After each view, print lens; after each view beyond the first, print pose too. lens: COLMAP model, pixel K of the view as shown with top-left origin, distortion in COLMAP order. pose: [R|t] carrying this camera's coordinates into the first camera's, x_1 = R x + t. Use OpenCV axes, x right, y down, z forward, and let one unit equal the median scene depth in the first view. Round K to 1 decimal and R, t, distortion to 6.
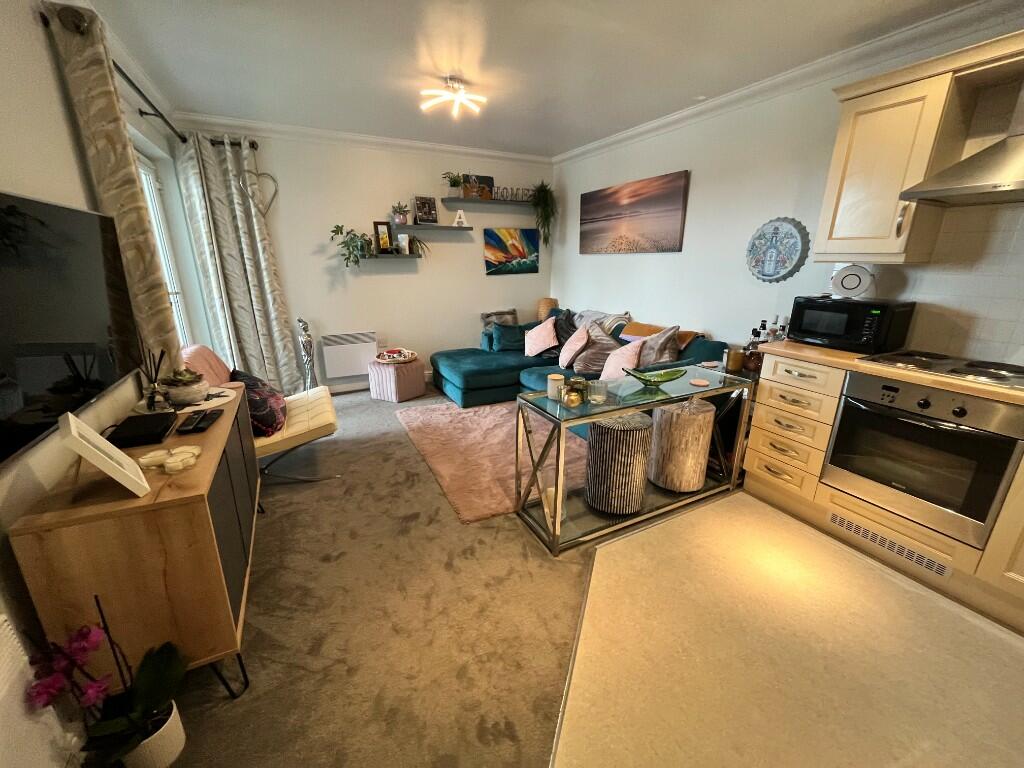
lens RADIAL K [[412.6, 0, 510.1], [0, 412.6, 382.4], [0, 0, 1]] dist [0.000298, -0.000371]
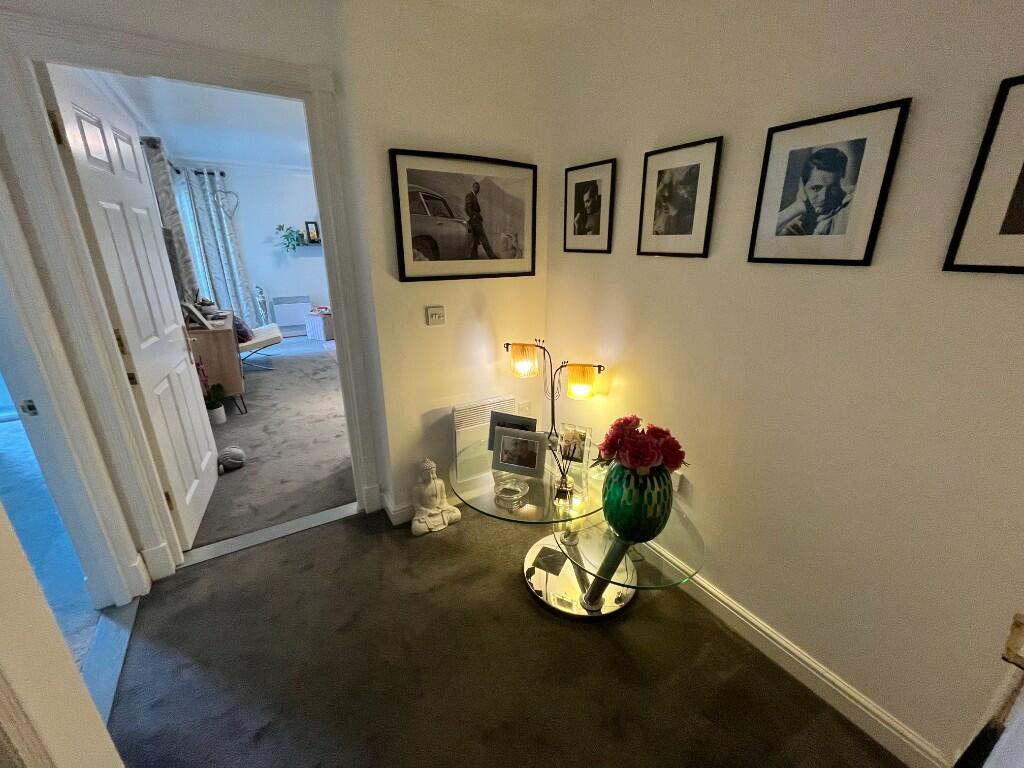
lens RADIAL K [[413.3, 0, 510.5], [0, 413.3, 383.1], [0, 0, 1]] dist [-0.001335, -0.000360]
pose [[0.995994, -0.023190, 0.086364, 0.295596], [0.020199, 0.999171, 0.035353, 0.176472], [-0.087112, -0.033467, 0.995636, -0.639041]]
